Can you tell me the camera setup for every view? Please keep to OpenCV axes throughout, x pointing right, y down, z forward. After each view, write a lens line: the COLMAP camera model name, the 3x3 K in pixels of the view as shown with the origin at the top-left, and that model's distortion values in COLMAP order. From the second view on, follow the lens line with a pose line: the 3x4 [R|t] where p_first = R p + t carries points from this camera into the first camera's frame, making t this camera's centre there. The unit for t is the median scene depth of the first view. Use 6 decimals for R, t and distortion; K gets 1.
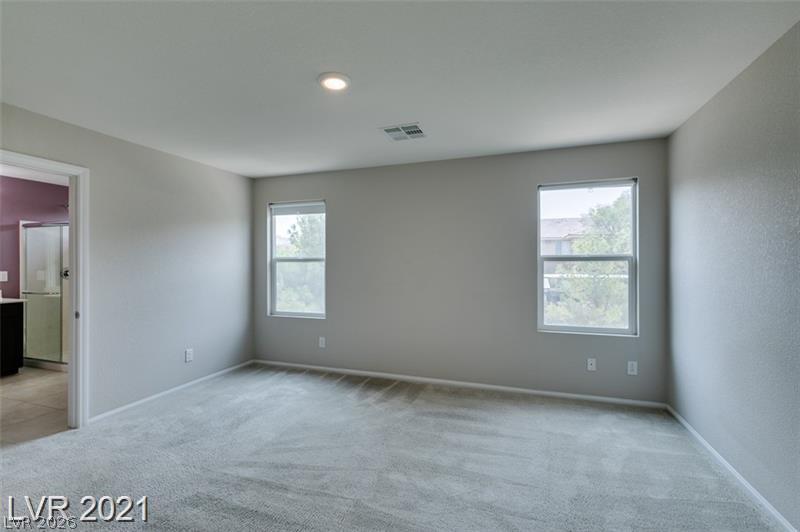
lens RADIAL K [[362.8, 0, 394.6], [0, 362.8, 261.2], [0, 0, 1]] dist [0.003657, -0.000347]
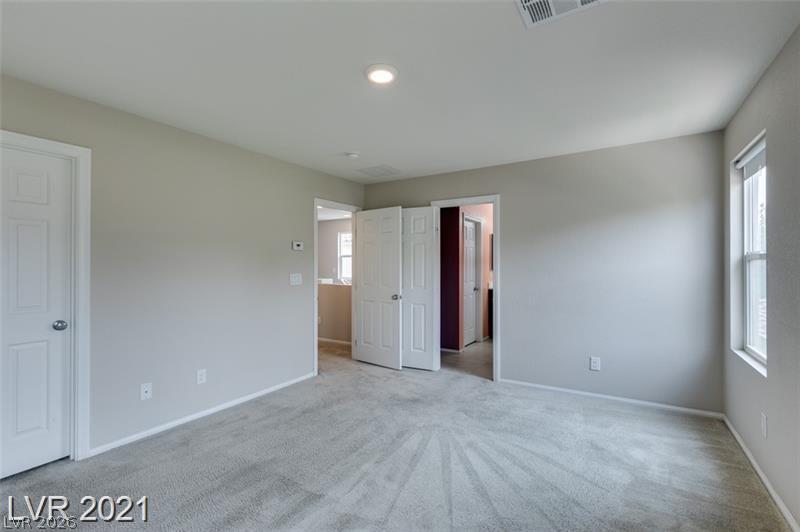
lens RADIAL K [[362.8, 0, 397.6], [0, 362.8, 265.1], [0, 0, 1]] dist [0.003657, -0.000347]
pose [[-0.196383, 0.003986, -0.980519, 0.549578], [-0.002981, 0.999985, 0.004662, 0.013091], [0.980523, 0.003838, -0.196368, 0.904742]]
